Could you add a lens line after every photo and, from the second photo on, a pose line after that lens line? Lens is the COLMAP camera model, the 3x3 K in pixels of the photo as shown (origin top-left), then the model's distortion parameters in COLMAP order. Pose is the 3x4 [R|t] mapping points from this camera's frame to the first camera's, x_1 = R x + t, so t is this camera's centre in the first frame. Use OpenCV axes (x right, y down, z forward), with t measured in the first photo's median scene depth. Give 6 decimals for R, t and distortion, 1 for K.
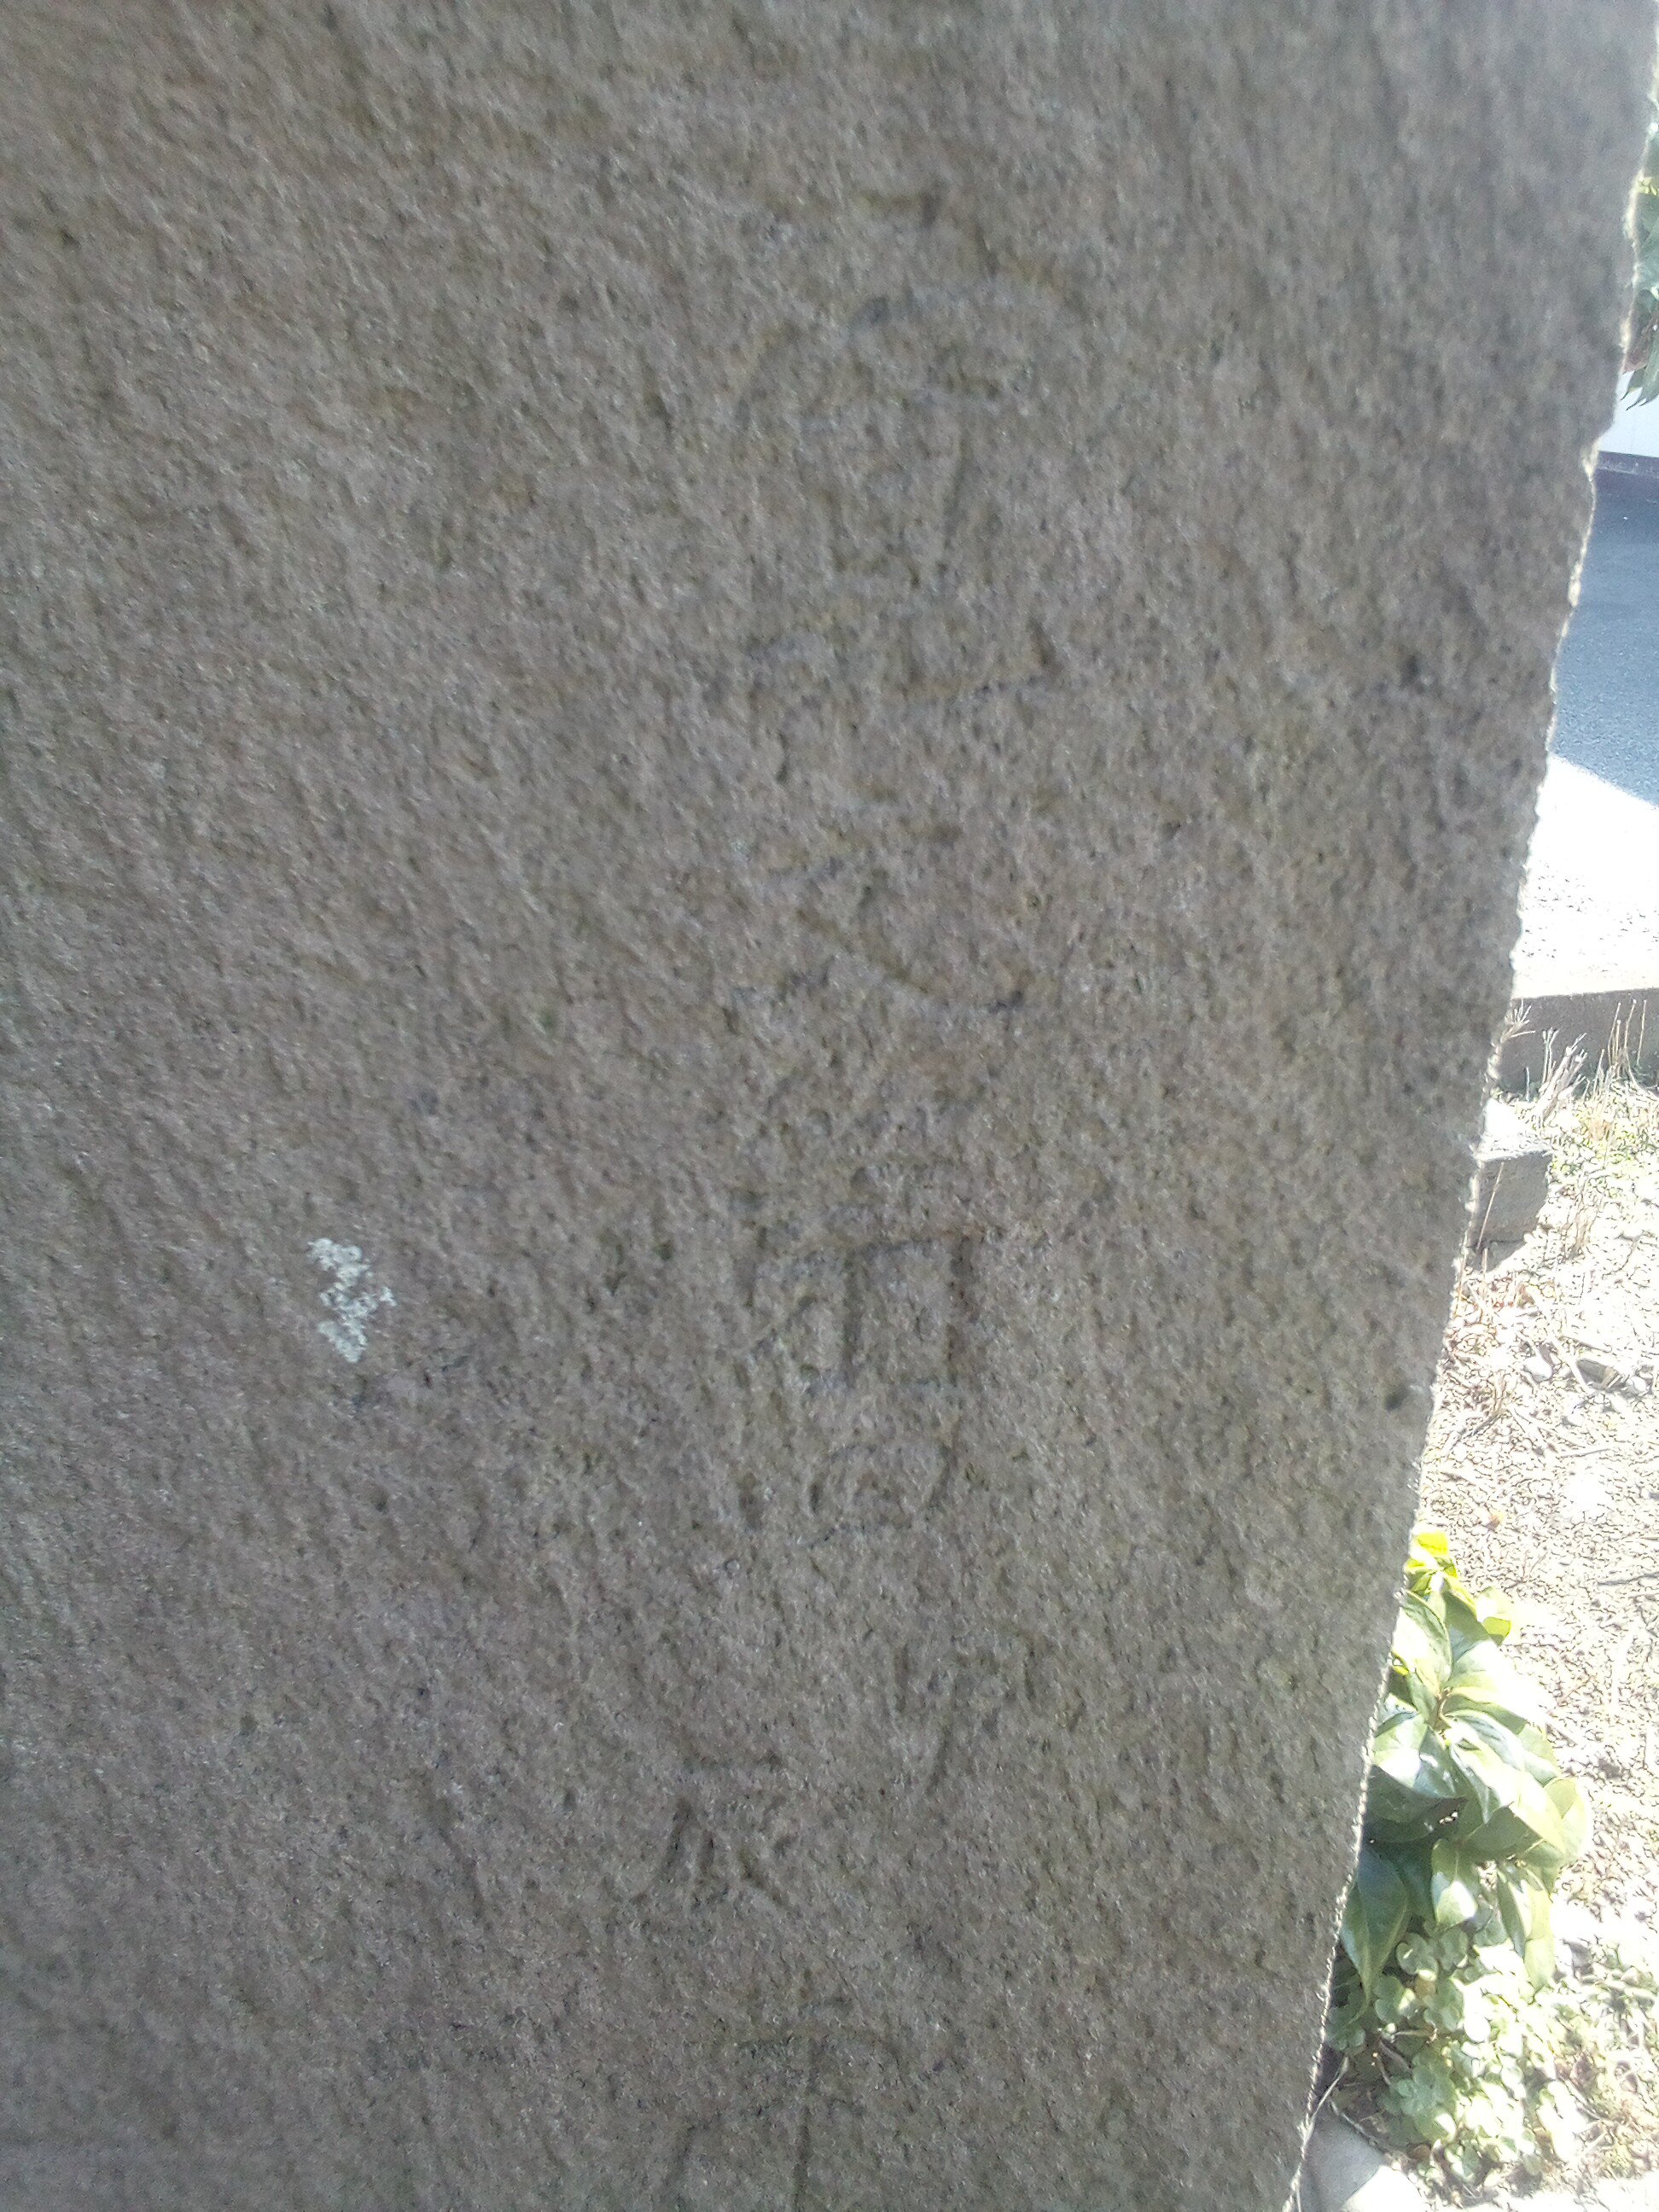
lens RADIAL K [[1835.5, 0, 842.1], [0, 1835.5, 1129.2], [0, 0, 1]] dist [0.067011, -0.103644]
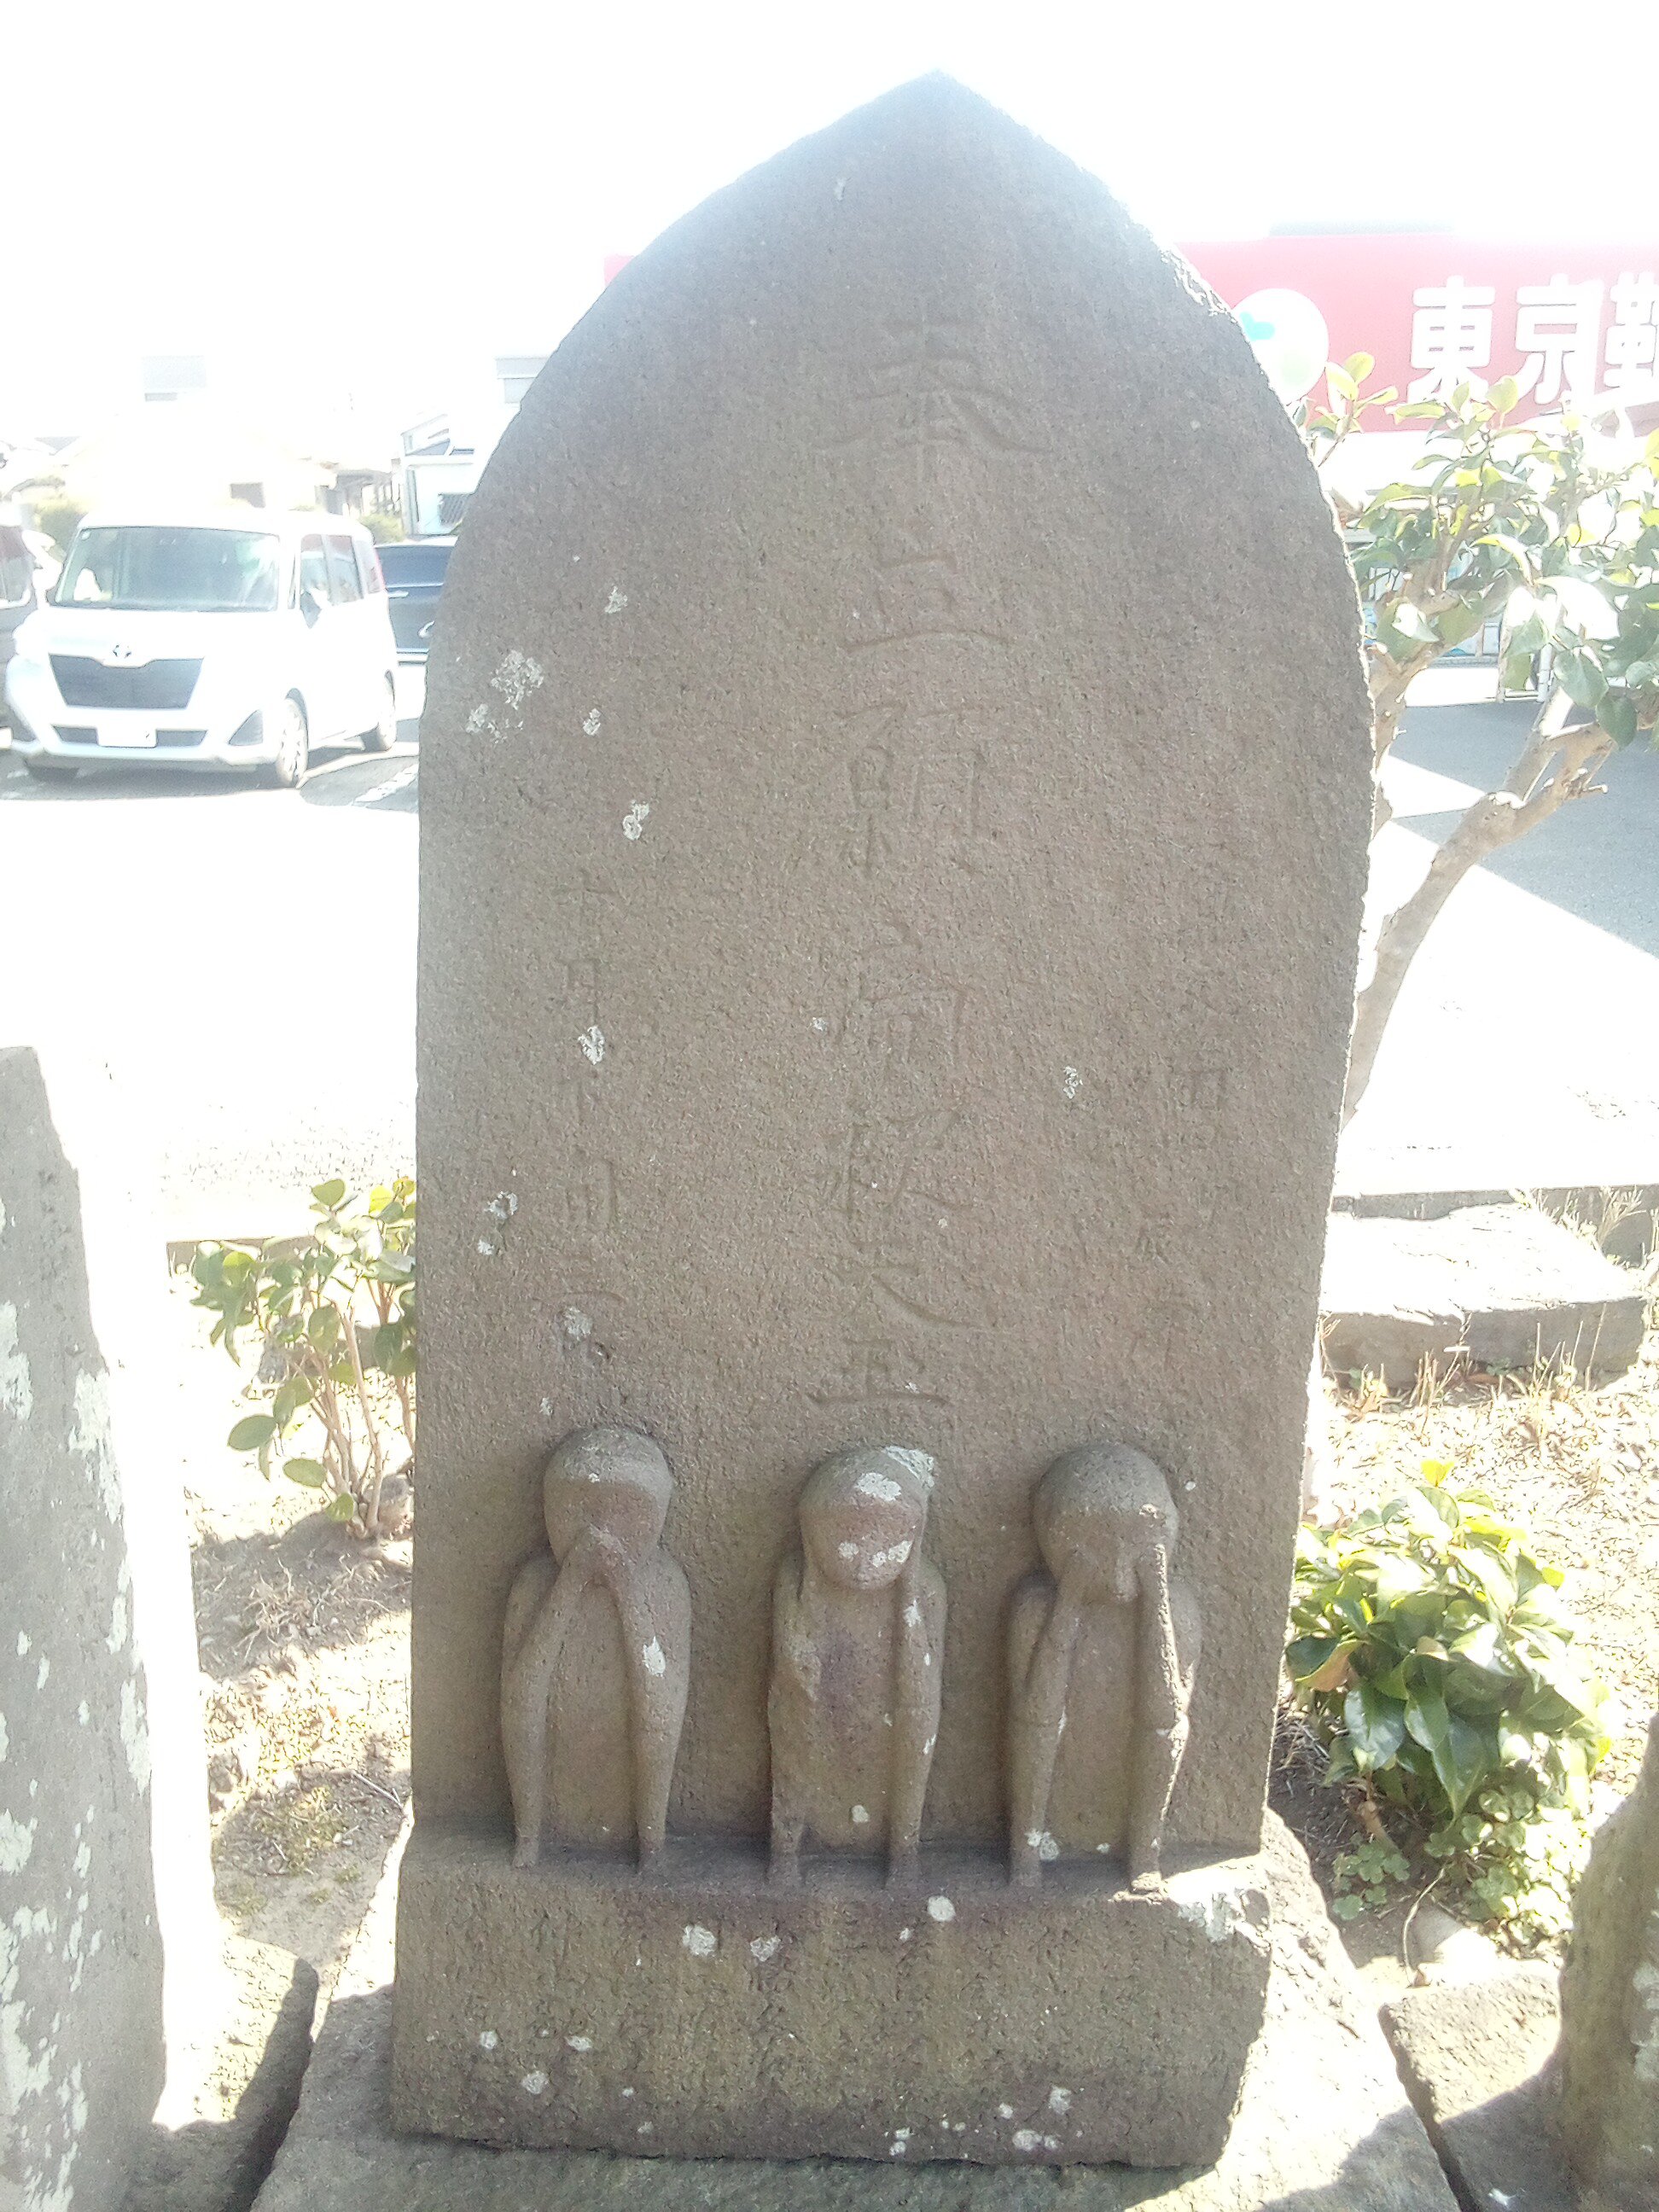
lens RADIAL K [[1835.5, 0, 831.6], [0, 1835.5, 1107.1], [0, 0, 1]] dist [0.067011, -0.103644]
pose [[0.994003, 0.028389, -0.105605, -0.330986], [-0.042029, 0.990719, -0.129266, 0.638340], [0.100955, 0.132929, 0.985971, -2.839047]]
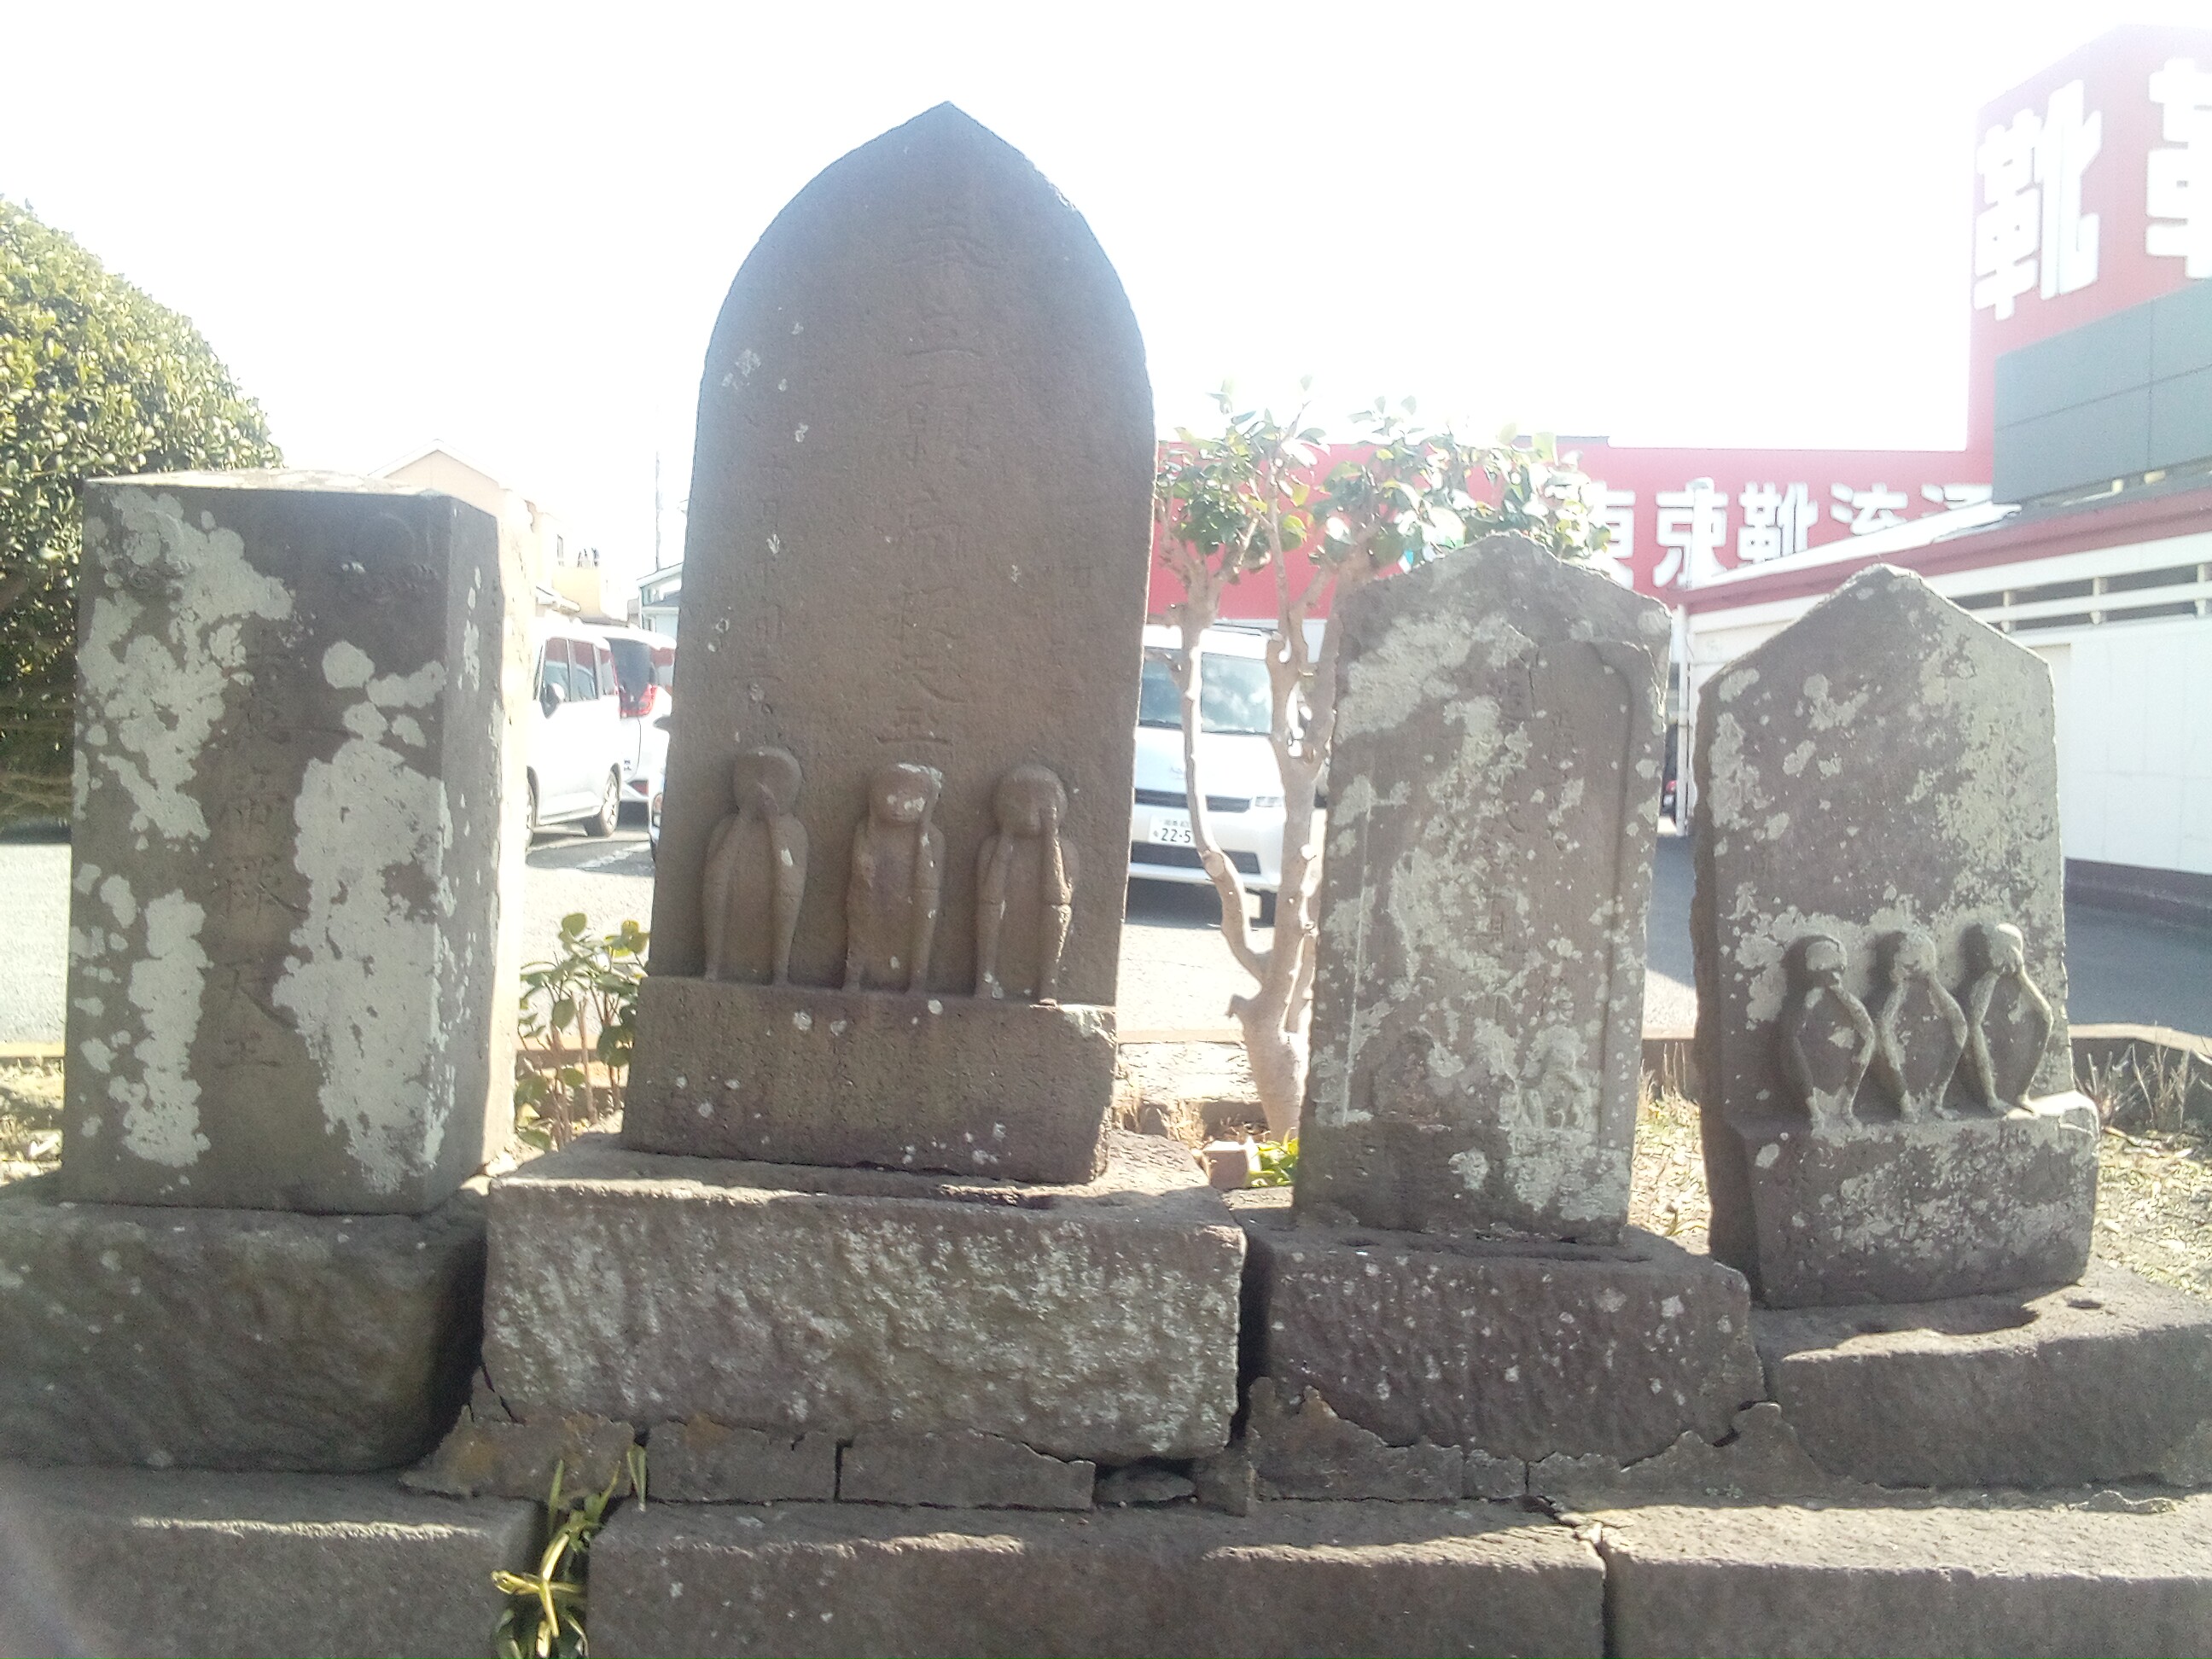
lens RADIAL K [[1835.5, 0, 1102.0], [0, 1835.5, 812.5], [0, 0, 1]] dist [0.067011, -0.103644]
pose [[0.996562, 0.032532, -0.076201, 0.710492], [-0.058137, 0.929839, -0.363345, 3.676925], [0.059035, 0.366526, 0.928533, -5.650860]]
